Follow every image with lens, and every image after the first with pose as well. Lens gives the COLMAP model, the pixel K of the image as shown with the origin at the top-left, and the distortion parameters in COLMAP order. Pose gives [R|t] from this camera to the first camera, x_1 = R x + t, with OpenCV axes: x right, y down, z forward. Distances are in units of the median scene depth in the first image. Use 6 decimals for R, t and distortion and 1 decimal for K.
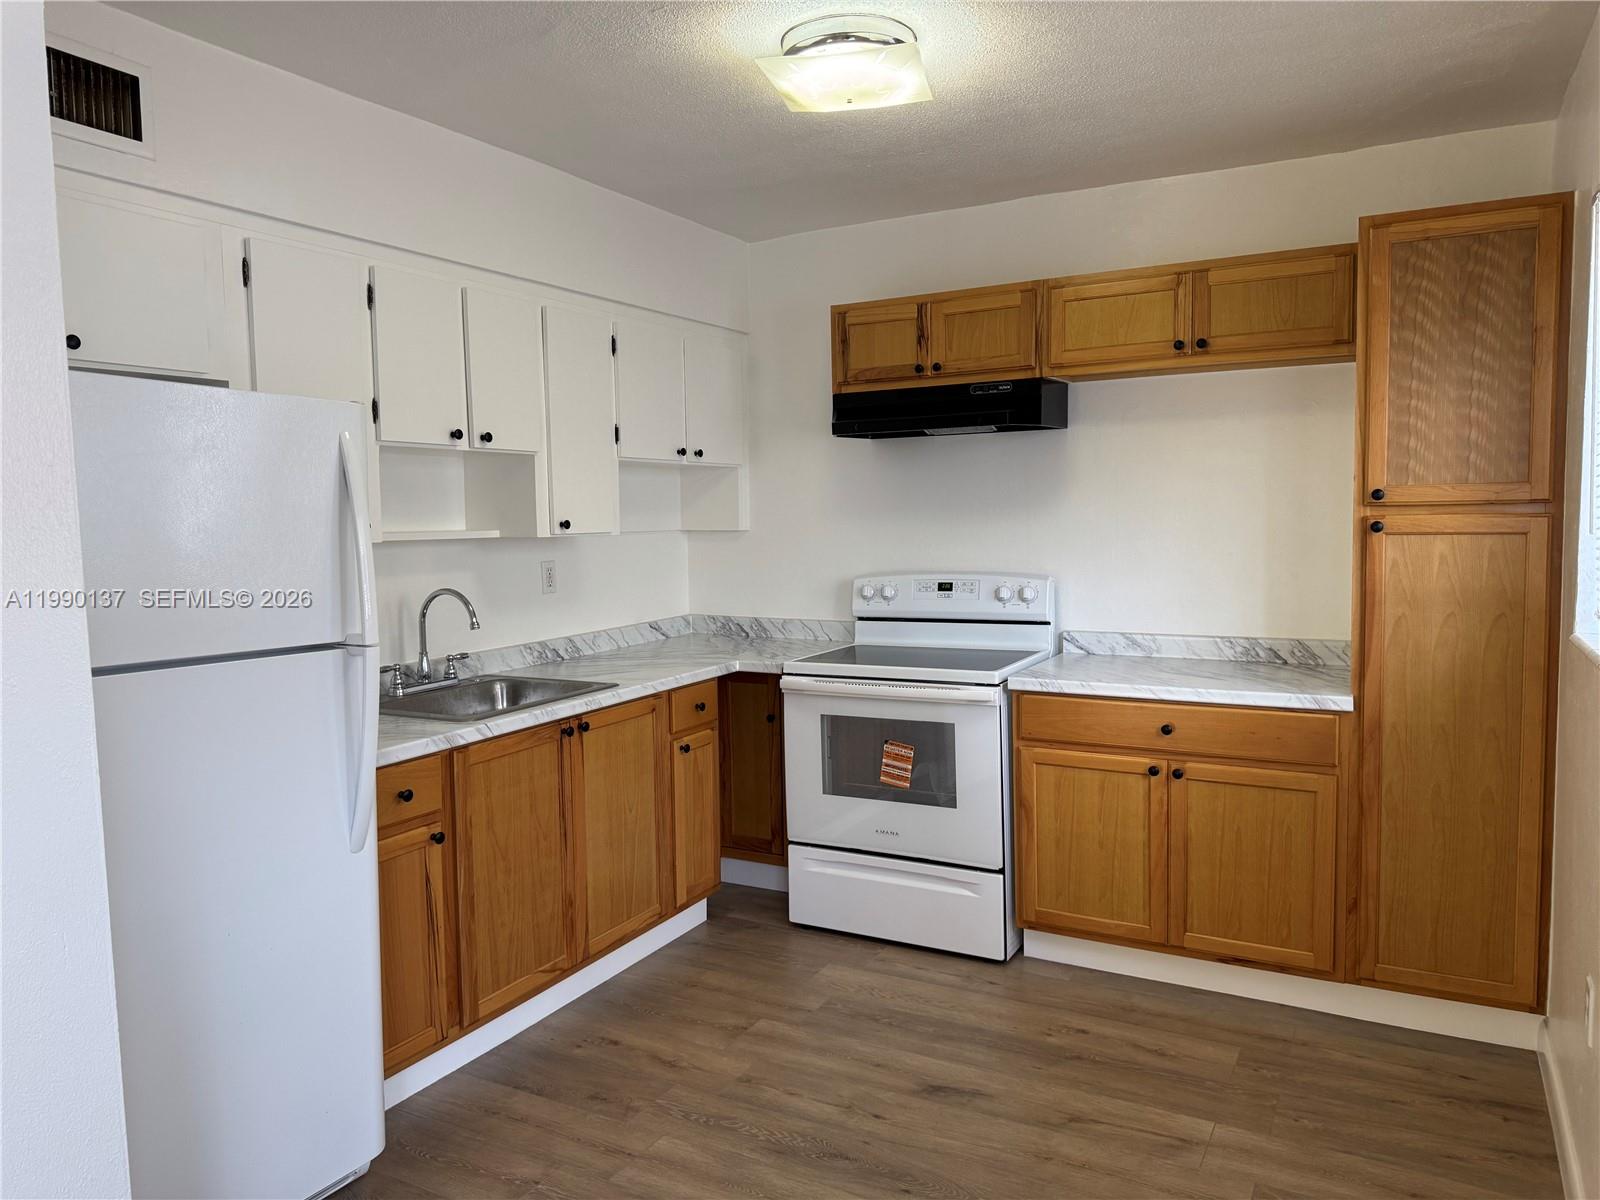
lens RADIAL K [[1125.5, 0, 800.0], [0, 1125.5, 600.0], [0, 0, 1]] dist [0.137391, -0.206009]
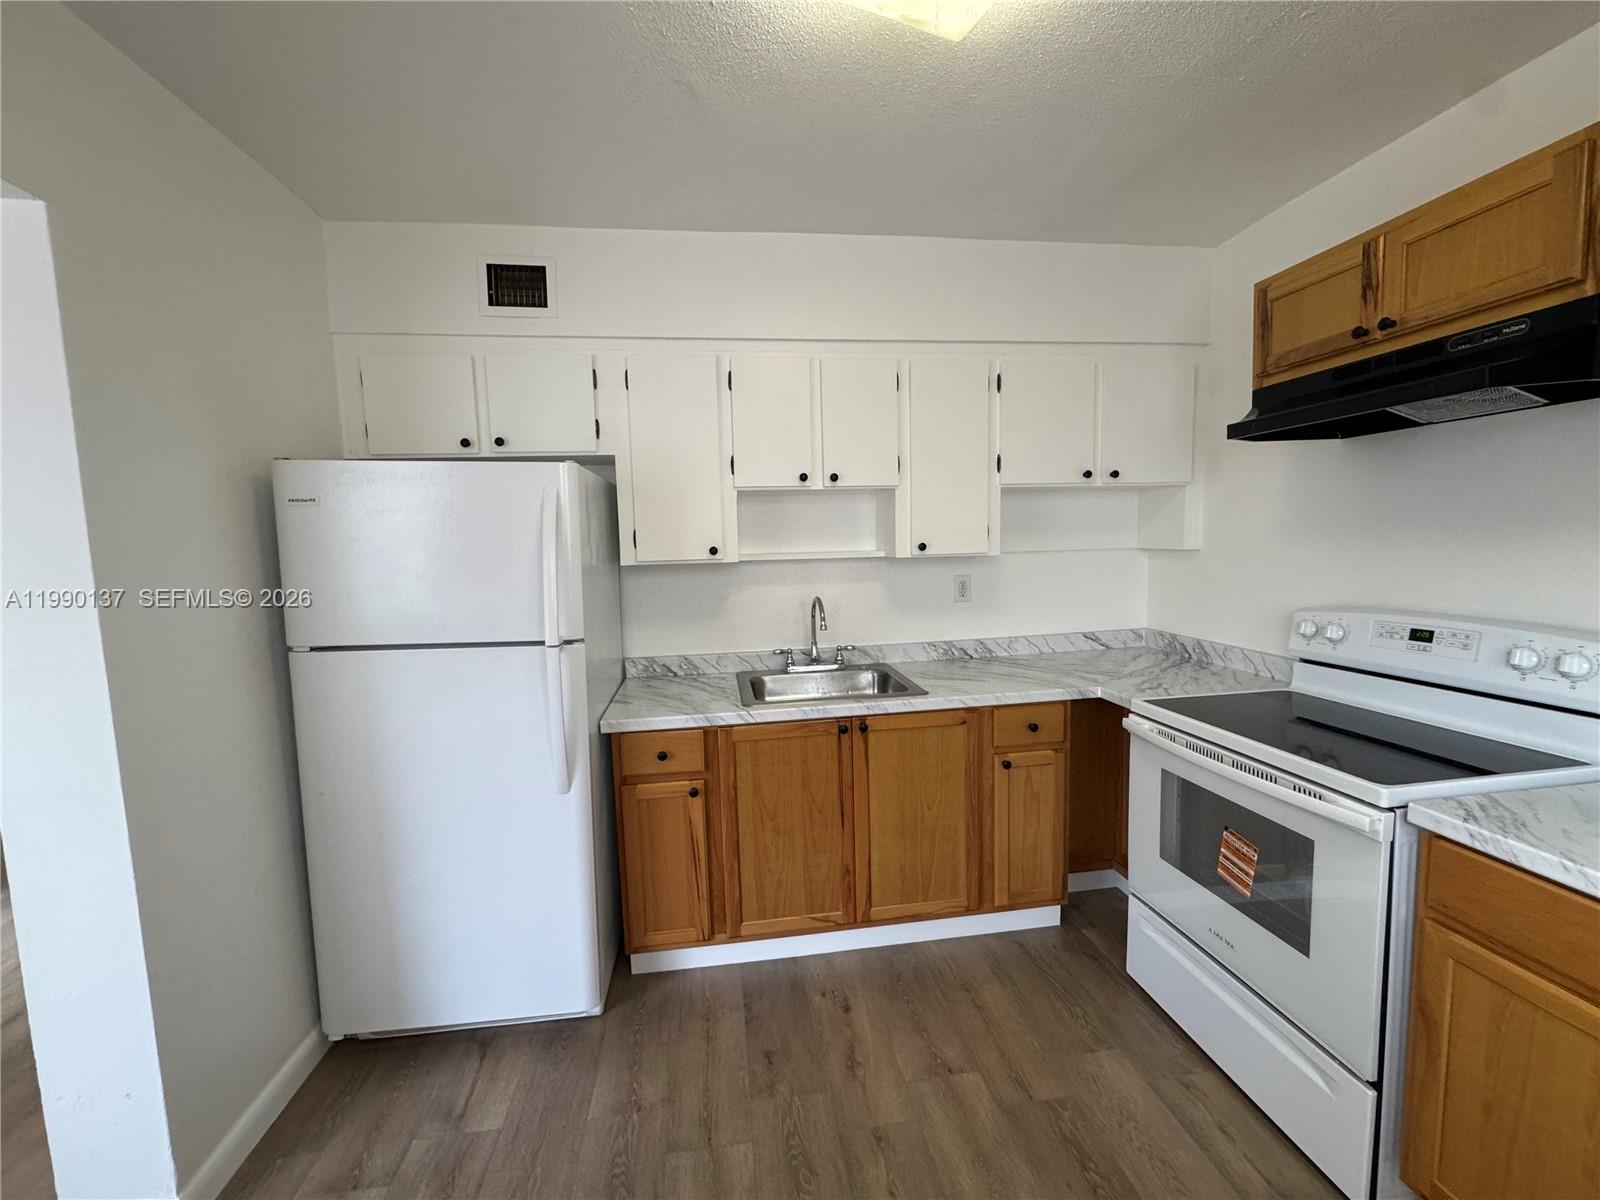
lens RADIAL K [[641.2, 0, 800.0], [0, 641.2, 600.0], [0, 0, 1]] dist [-0.002322, -0.000391]
pose [[0.595031, 0.076967, -0.800009, 0.243836], [-0.045912, 0.997034, 0.061774, -0.046238], [0.802390, -0.000027, 0.596800, 0.497391]]
